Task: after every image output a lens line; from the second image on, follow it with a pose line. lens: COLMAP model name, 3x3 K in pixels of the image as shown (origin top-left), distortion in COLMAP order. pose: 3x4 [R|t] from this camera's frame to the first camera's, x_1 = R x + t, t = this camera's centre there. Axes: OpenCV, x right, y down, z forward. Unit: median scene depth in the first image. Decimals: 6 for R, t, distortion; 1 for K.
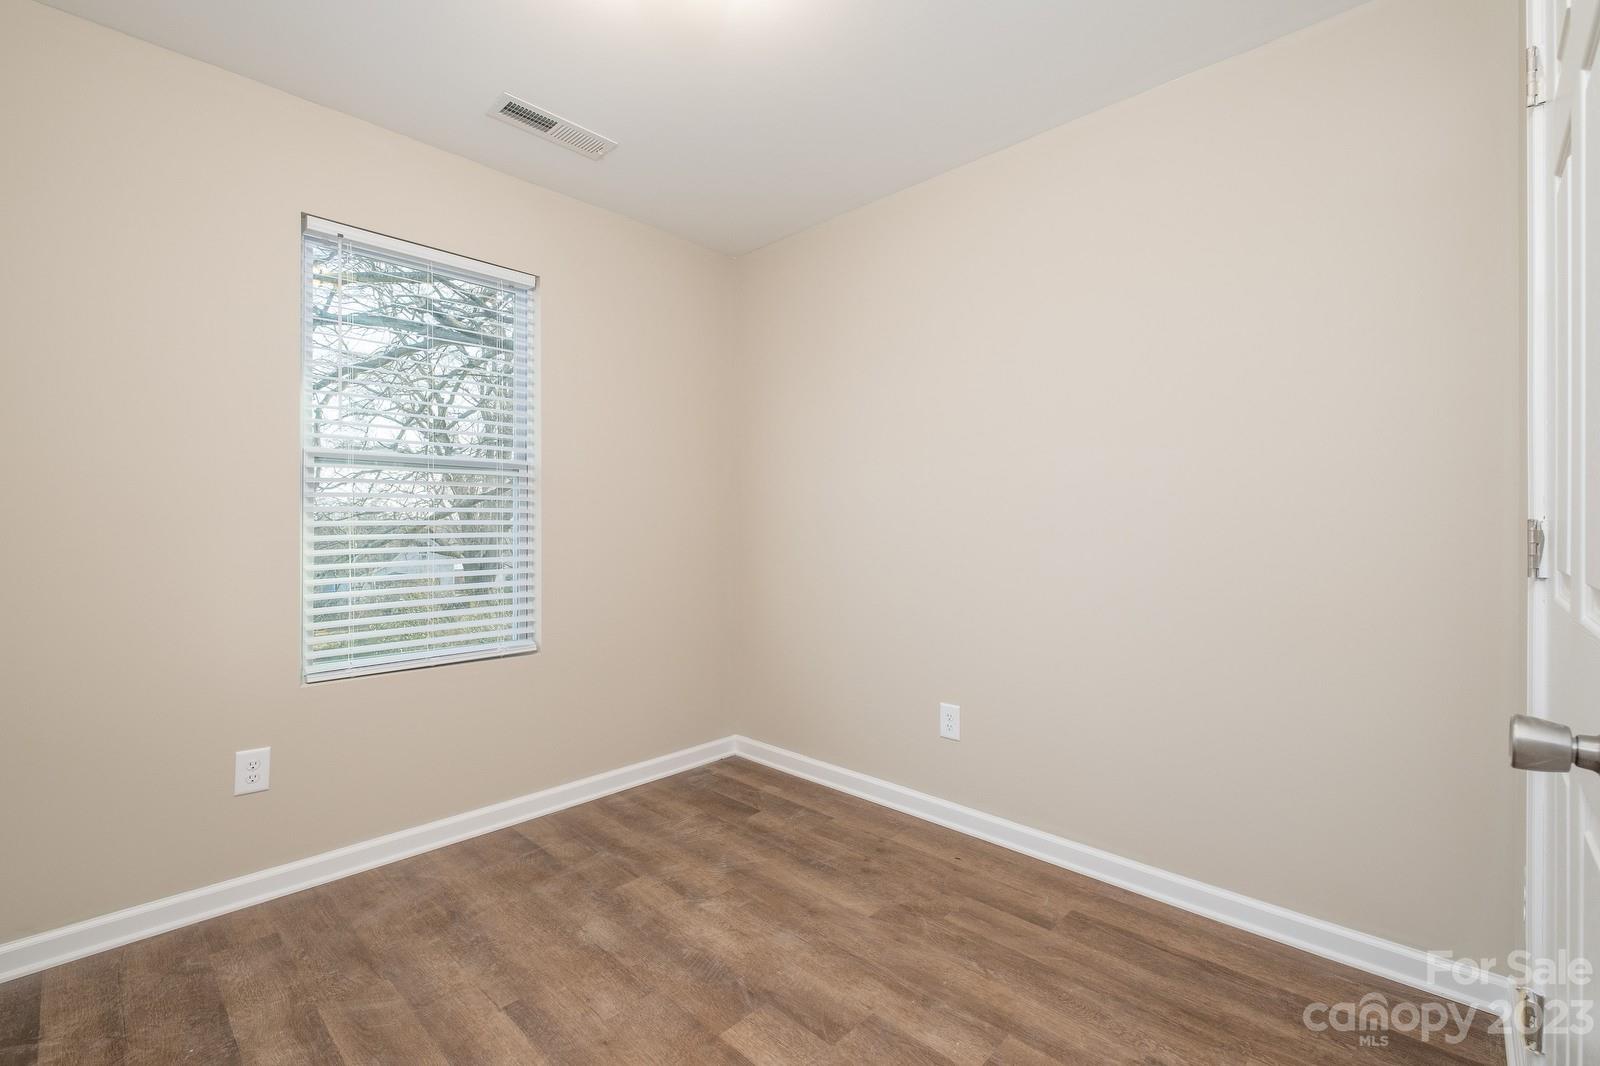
lens RADIAL K [[686.5, 0, 799.9], [0, 686.5, 528.1], [0, 0, 1]] dist [-0.000806, -0.000381]
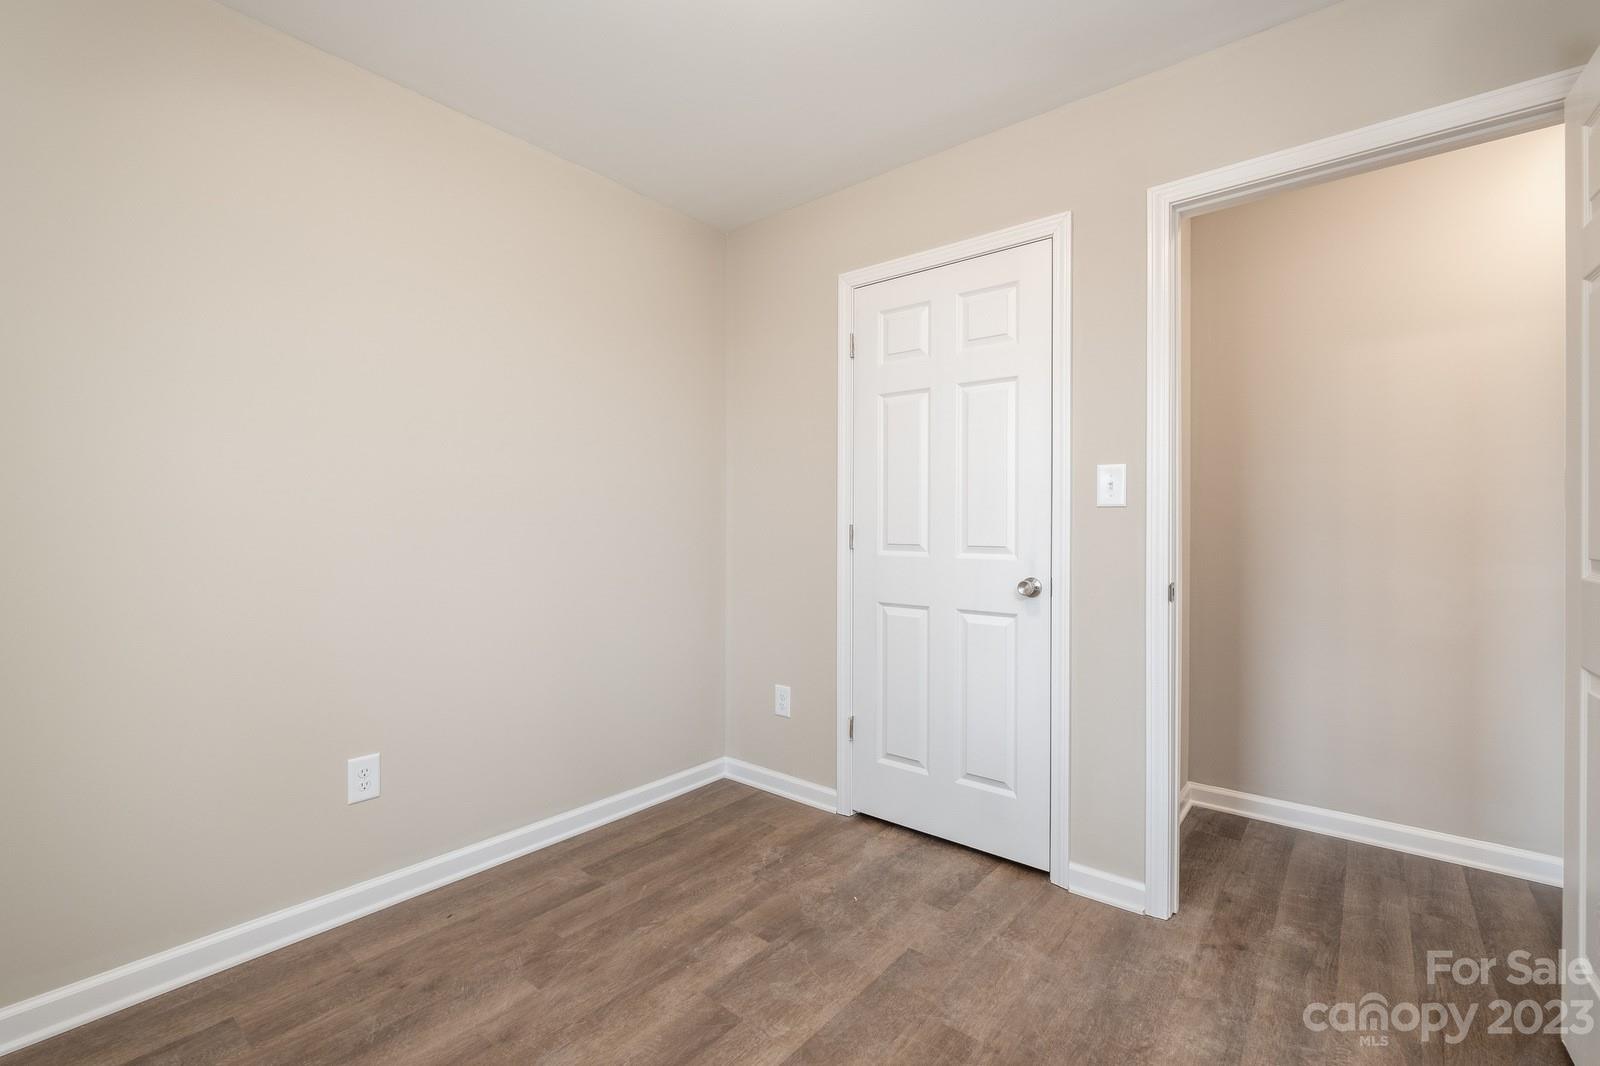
lens RADIAL K [[715.2, 0, 777.7], [0, 715.2, 530.9], [0, 0, 1]] dist [-0.000774, -0.000100]
pose [[-0.057593, -0.005429, 0.998325, -0.823829], [0.002854, 0.999980, 0.005603, 0.008667], [-0.998336, 0.003172, -0.057577, 0.806334]]
